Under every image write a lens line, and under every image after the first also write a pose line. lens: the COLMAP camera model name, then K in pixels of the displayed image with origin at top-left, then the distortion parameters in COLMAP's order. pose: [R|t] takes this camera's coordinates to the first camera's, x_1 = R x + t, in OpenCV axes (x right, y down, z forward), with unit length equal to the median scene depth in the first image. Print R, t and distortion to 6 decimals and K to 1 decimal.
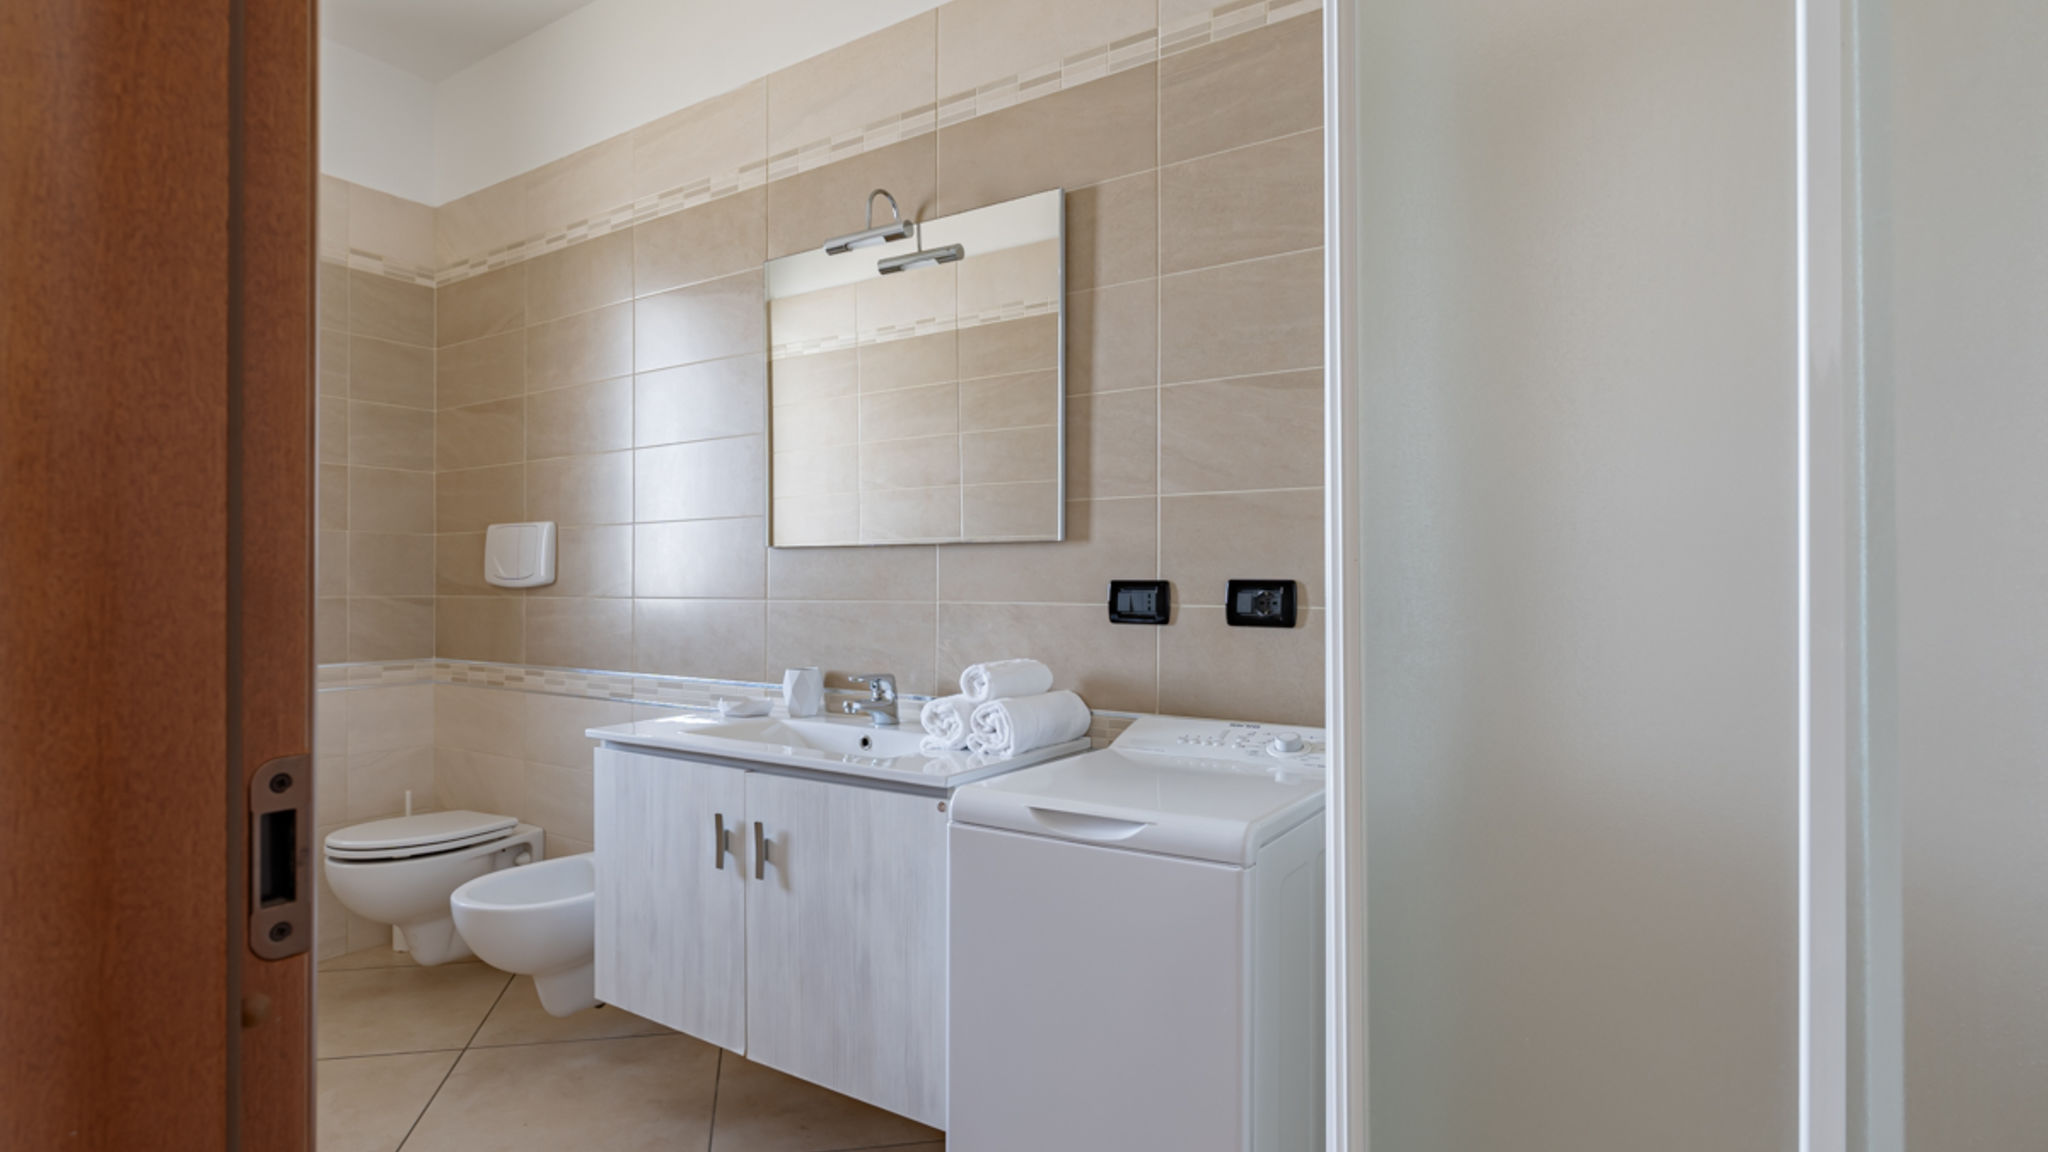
lens RADIAL K [[1060.1, 0, 1024.5], [0, 1060.1, 577.9], [0, 0, 1]] dist [0.001137, 0.000409]
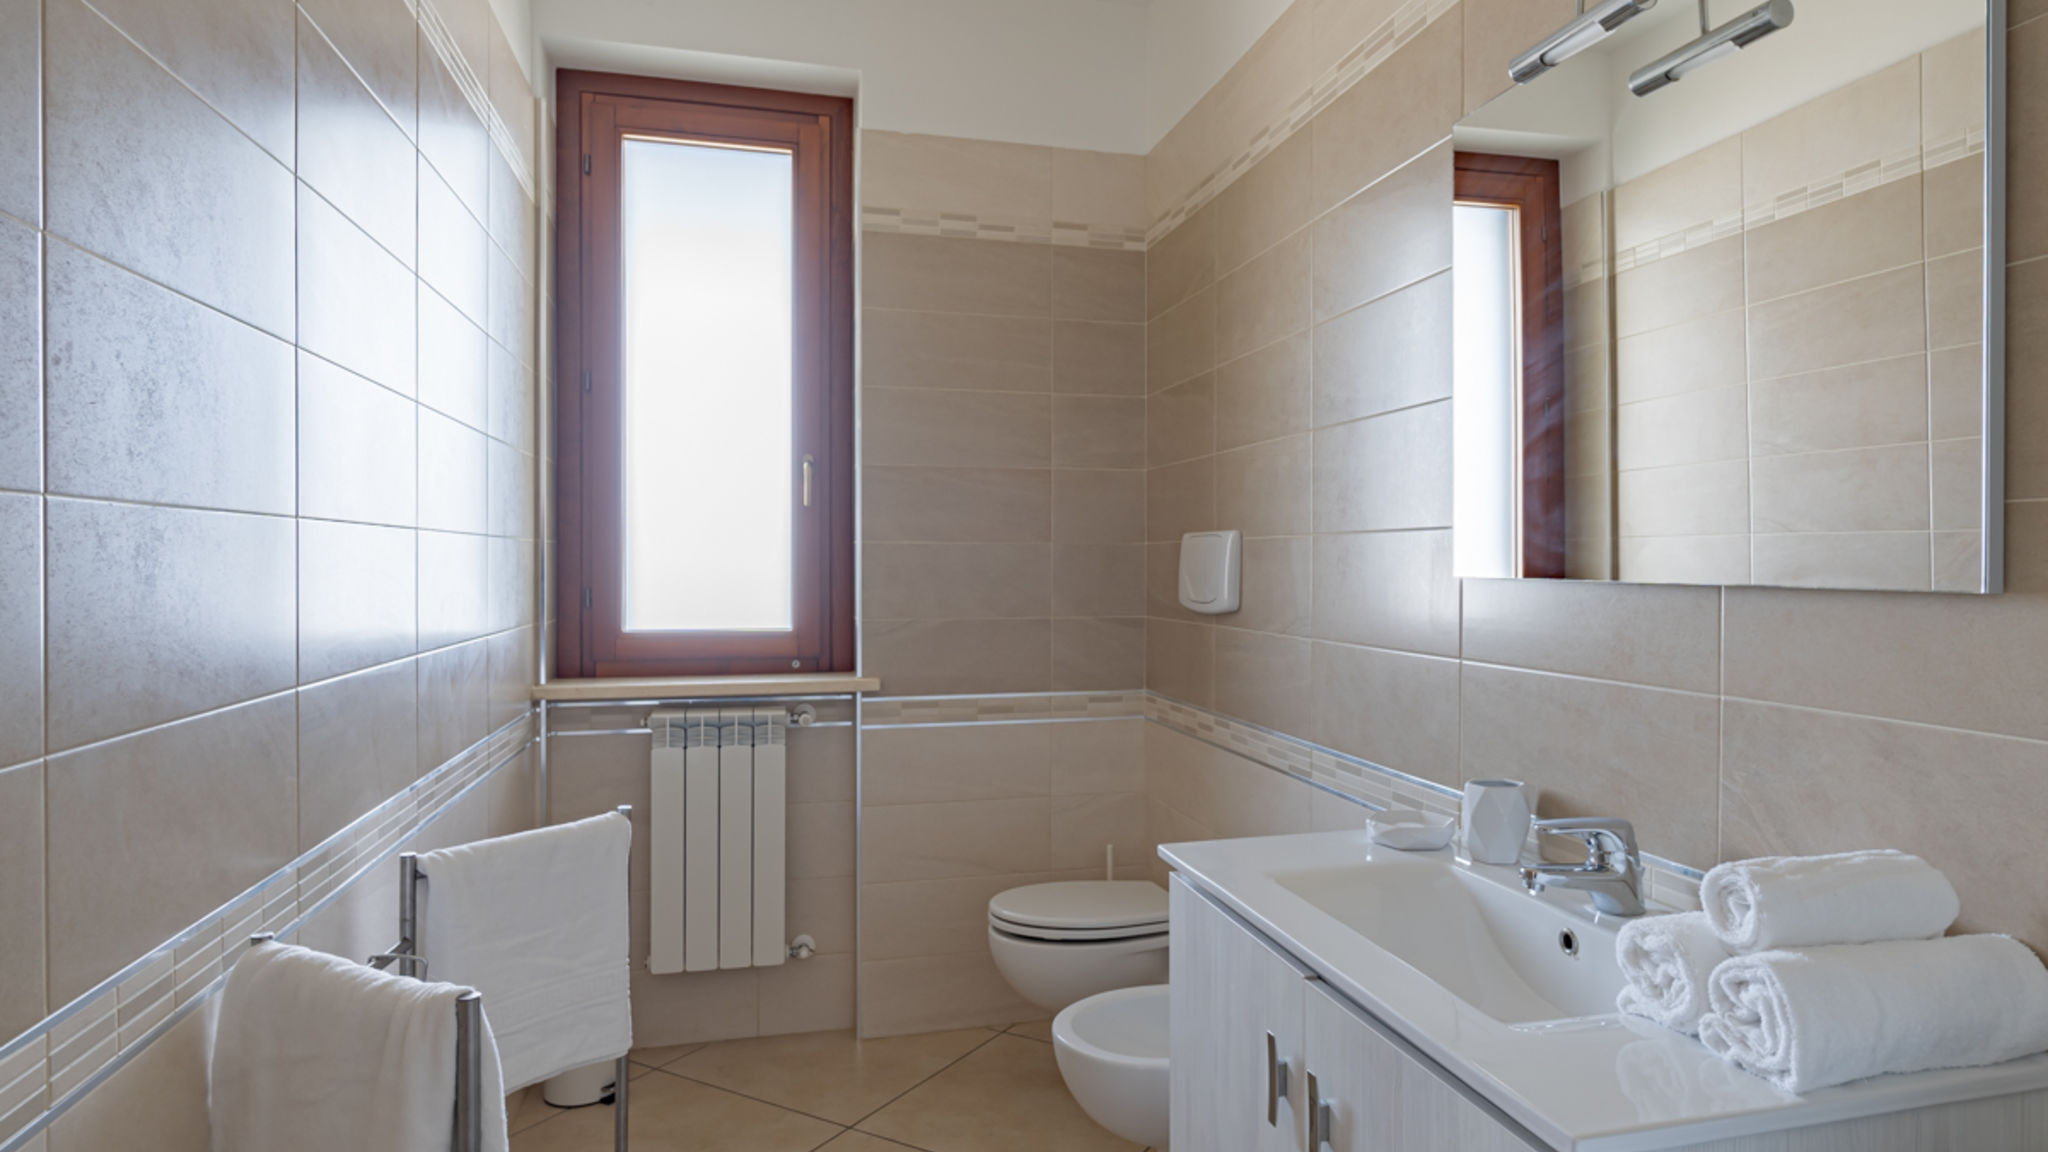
lens RADIAL K [[1256.1, 0, 1031.8], [0, 1256.1, 564.4], [0, 0, 1]] dist [0.000377, -0.001833]
pose [[0.733453, 0.003709, -0.679730, 0.084475], [0.000290, 0.999983, 0.005770, -0.043893], [0.679740, -0.004429, 0.733440, 0.300990]]
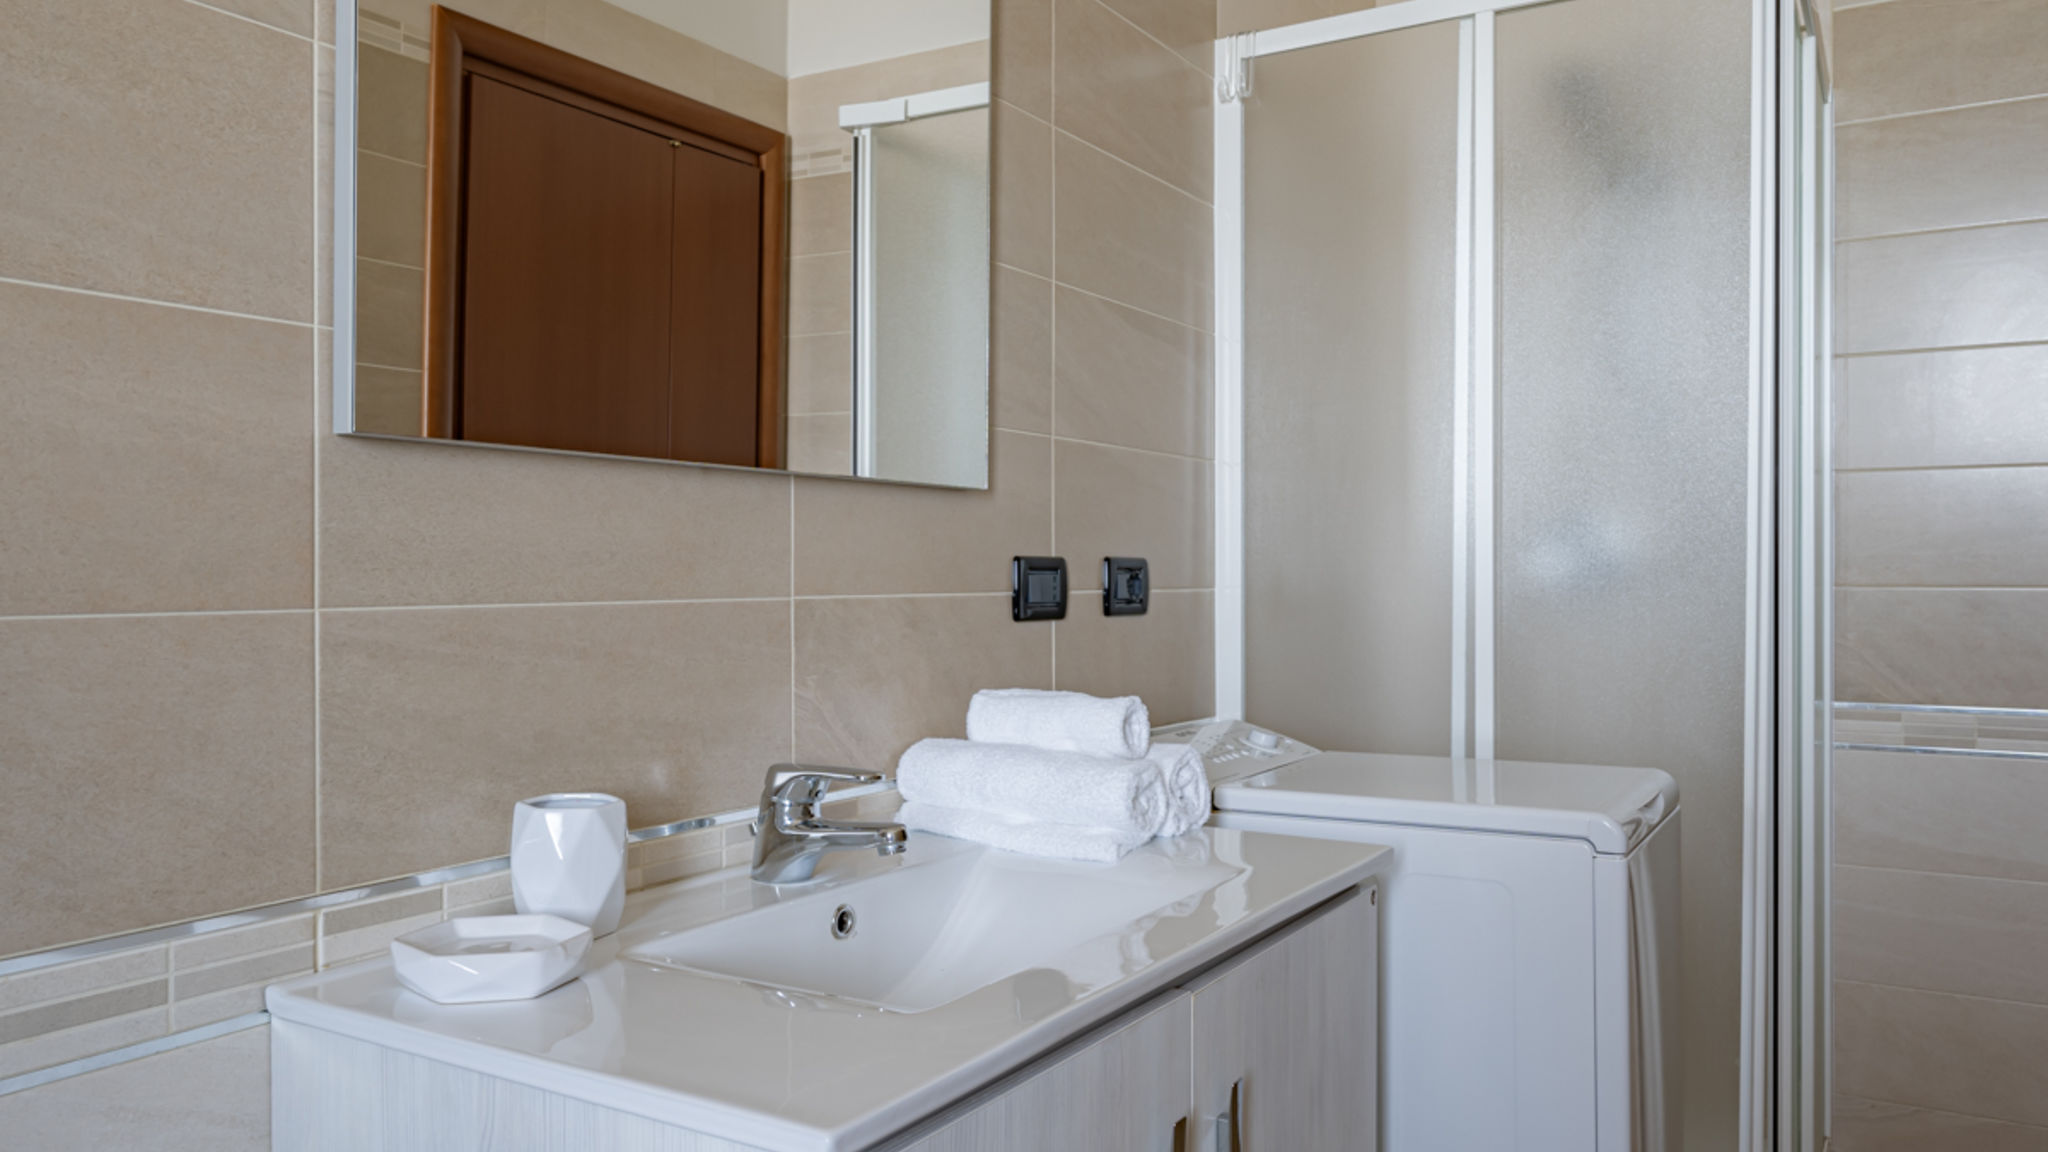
lens RADIAL K [[1464.4, 0, 1024.0], [0, 1464.4, 576.0], [0, 0, 1]] dist [0.001115, 0.000093]
pose [[-0.057659, -0.001034, 0.998336, -0.698048], [-0.002571, 0.999996, 0.000888, 0.011660], [-0.998333, -0.002516, -0.057661, 0.890544]]
